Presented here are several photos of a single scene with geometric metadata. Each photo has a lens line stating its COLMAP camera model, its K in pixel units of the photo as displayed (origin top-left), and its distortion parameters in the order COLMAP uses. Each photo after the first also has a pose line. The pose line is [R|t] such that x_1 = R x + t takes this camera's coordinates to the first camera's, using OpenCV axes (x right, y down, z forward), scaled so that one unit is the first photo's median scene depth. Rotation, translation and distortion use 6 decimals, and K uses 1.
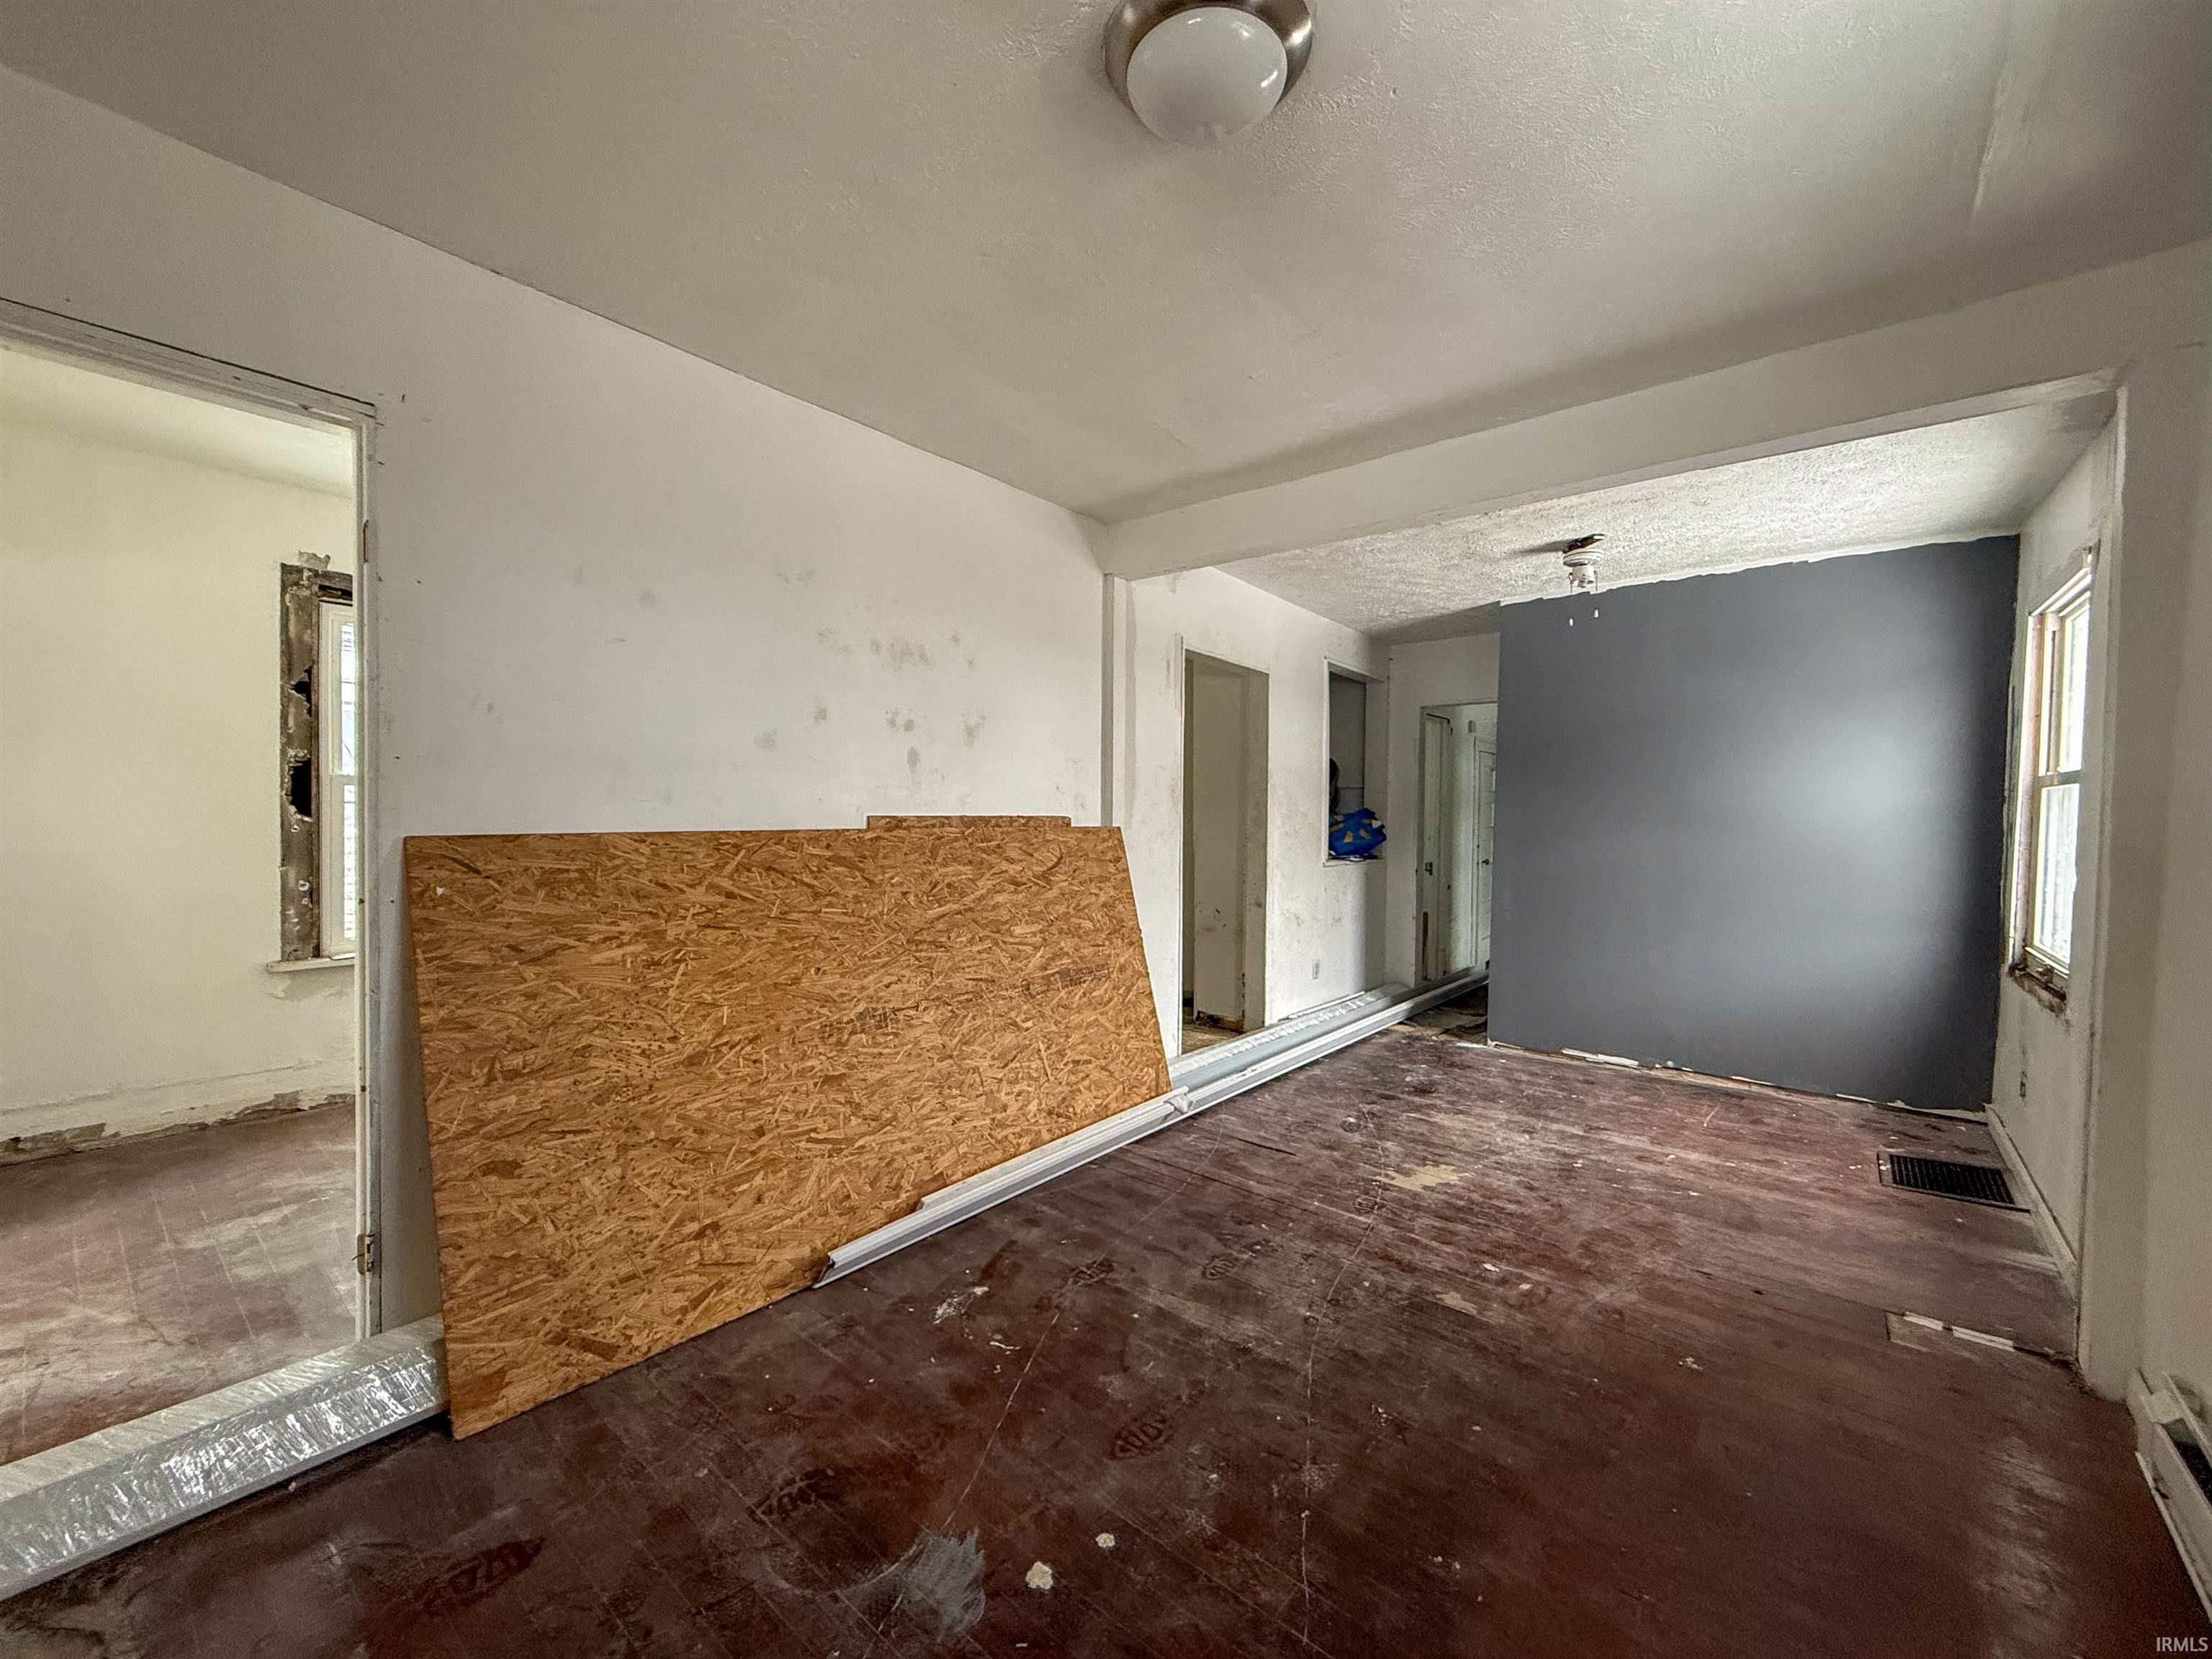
lens RADIAL K [[879.0, 0, 1102.3], [0, 879.0, 825.6], [0, 0, 1]] dist [0.000313, 0.000216]
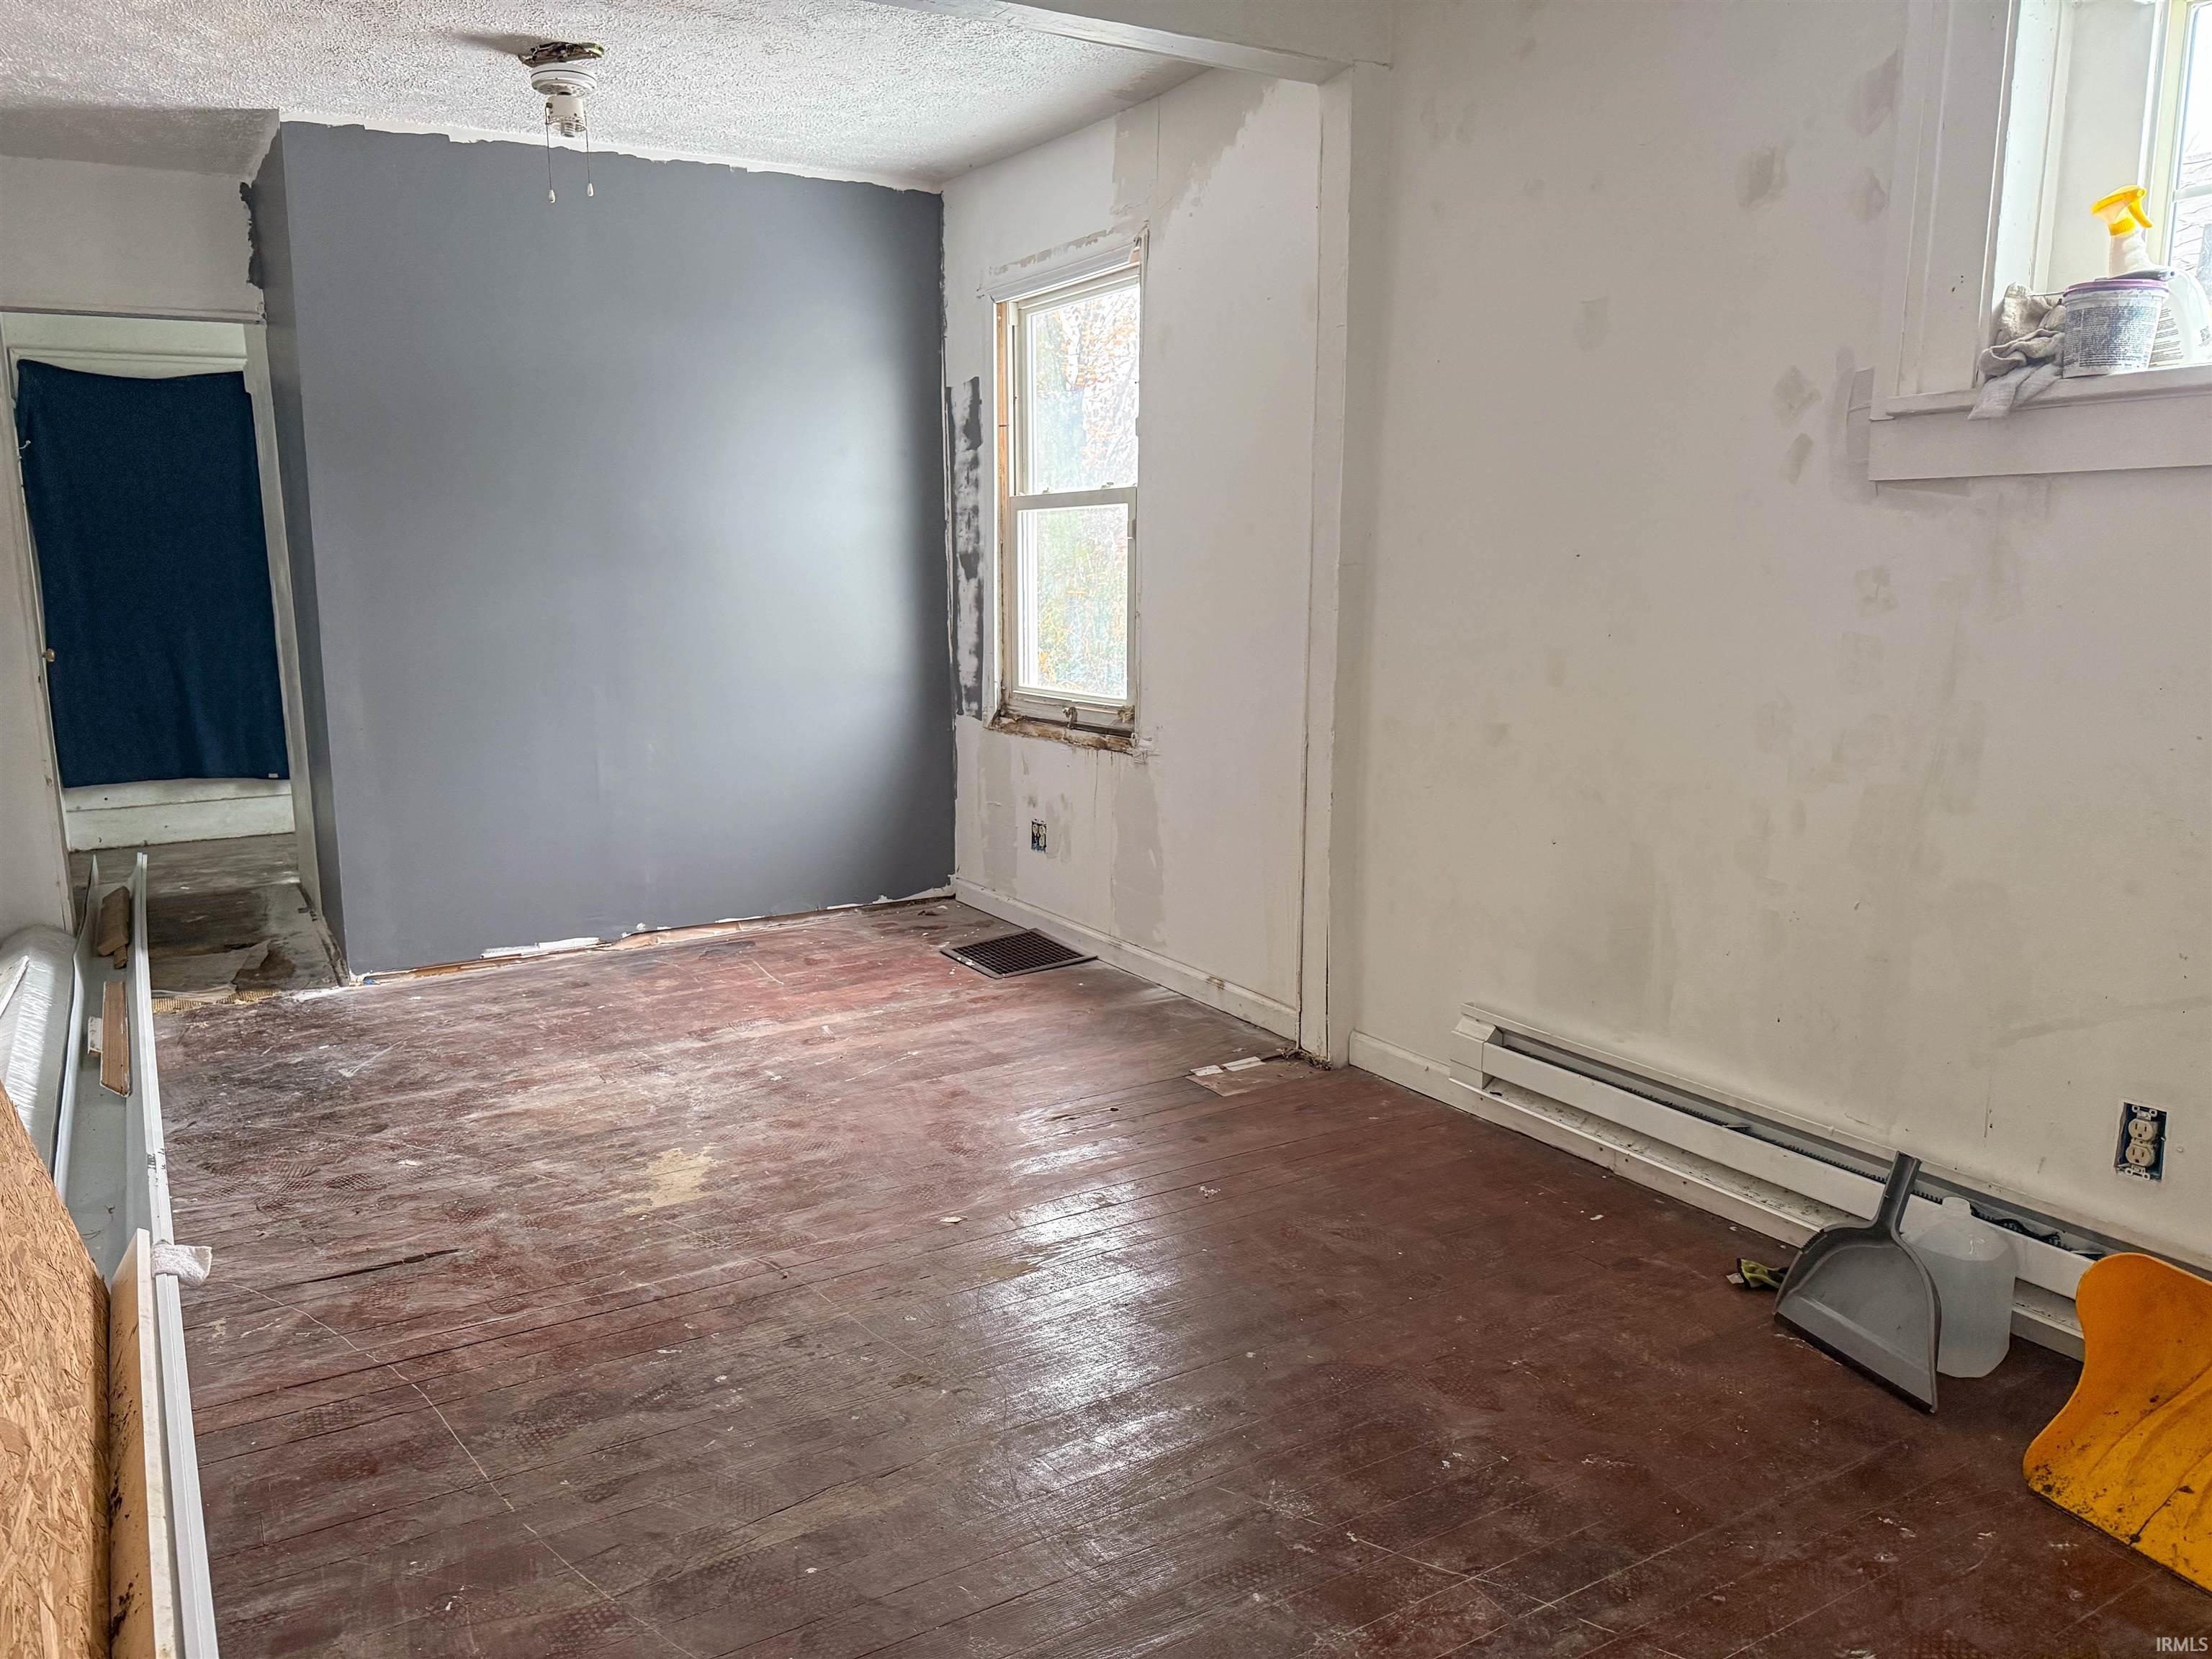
lens RADIAL K [[1546.1, 0, 1088.7], [0, 1546.1, 831.4], [0, 0, 1]] dist [0.179905, -0.315590]
pose [[0.338299, -0.175884, 0.924456, -0.470789], [0.030748, 0.983920, 0.175946, 0.002152], [-0.940536, -0.031097, 0.338267, 0.412389]]
